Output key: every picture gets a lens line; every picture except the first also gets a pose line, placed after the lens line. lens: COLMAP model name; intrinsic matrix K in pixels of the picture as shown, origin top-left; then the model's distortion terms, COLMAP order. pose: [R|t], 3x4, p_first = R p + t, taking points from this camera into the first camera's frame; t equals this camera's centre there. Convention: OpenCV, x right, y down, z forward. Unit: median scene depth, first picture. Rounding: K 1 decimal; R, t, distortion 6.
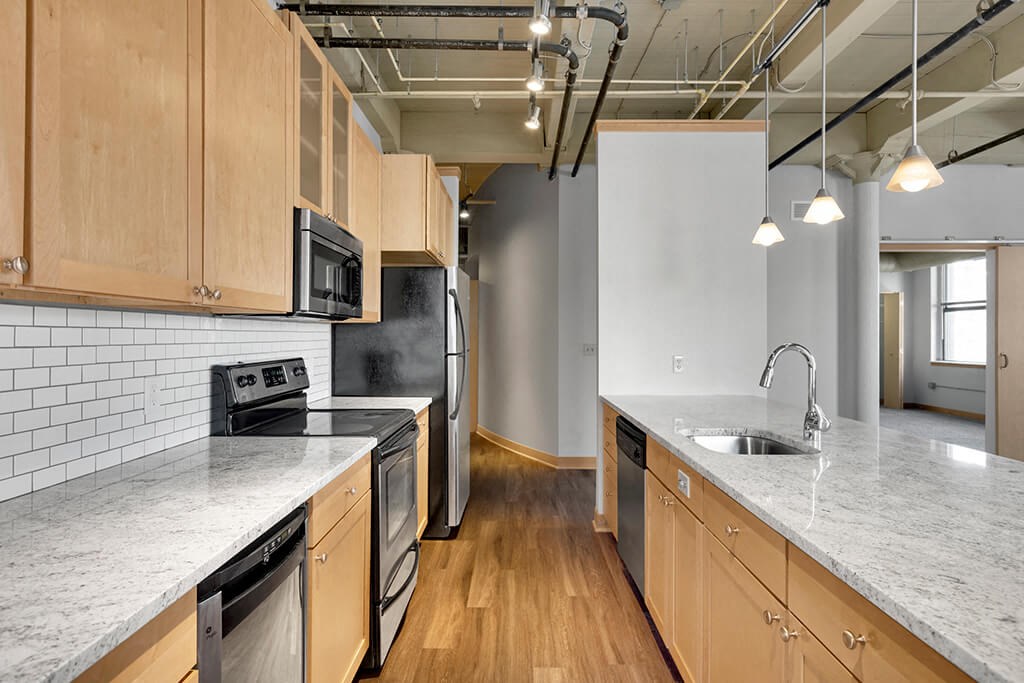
lens RADIAL K [[552.2, 0, 512.4], [0, 552.2, 335.0], [0, 0, 1]] dist [0.002959, -0.001717]
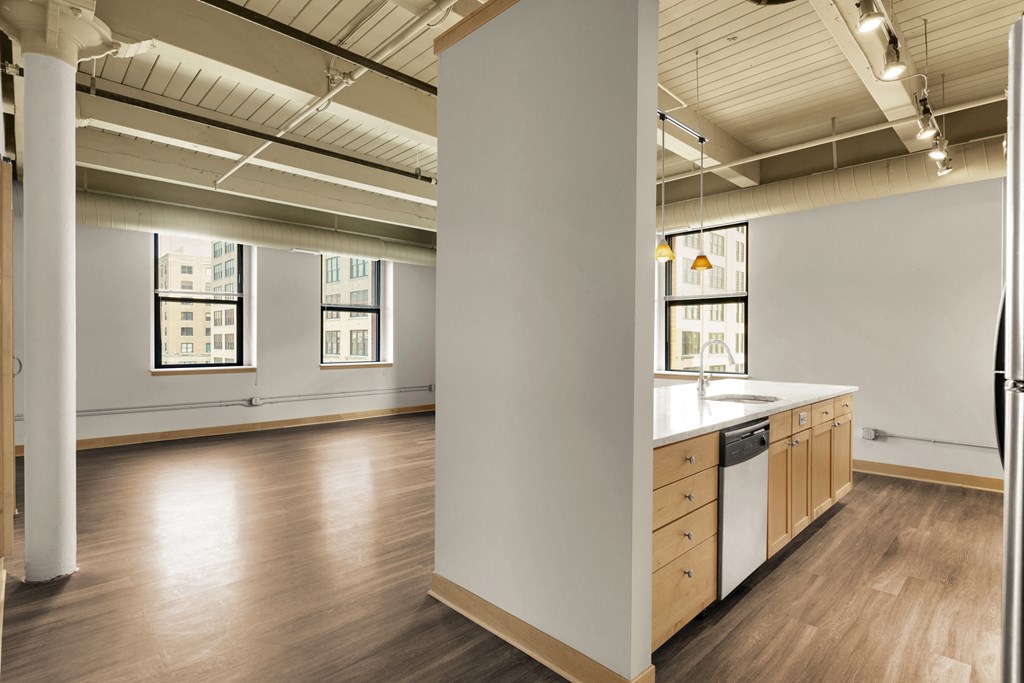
lens RADIAL K [[506.6, 0, 513.7], [0, 506.6, 344.1], [0, 0, 1]] dist [0.010417, -0.000320]
pose [[-0.707461, -0.010560, 0.706674, -0.104117], [-0.008795, 0.999942, 0.006138, 0.010711], [-0.706698, -0.001873, -0.707513, 1.564519]]
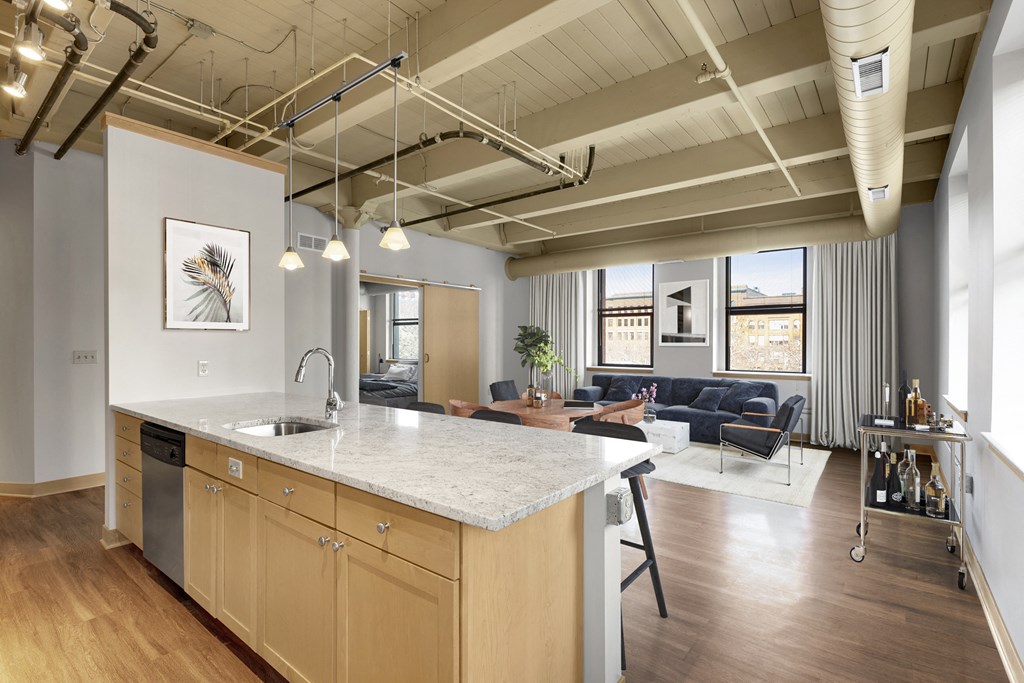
lens RADIAL K [[477.1, 0, 512.7], [0, 477.1, 339.1], [0, 0, 1]] dist [-0.005543, -0.000244]
pose [[0.609267, 0.005956, 0.792943, -0.076723], [-0.003092, 0.999982, -0.005135, -0.000856], [-0.792959, 0.000677, 0.609274, -0.047456]]
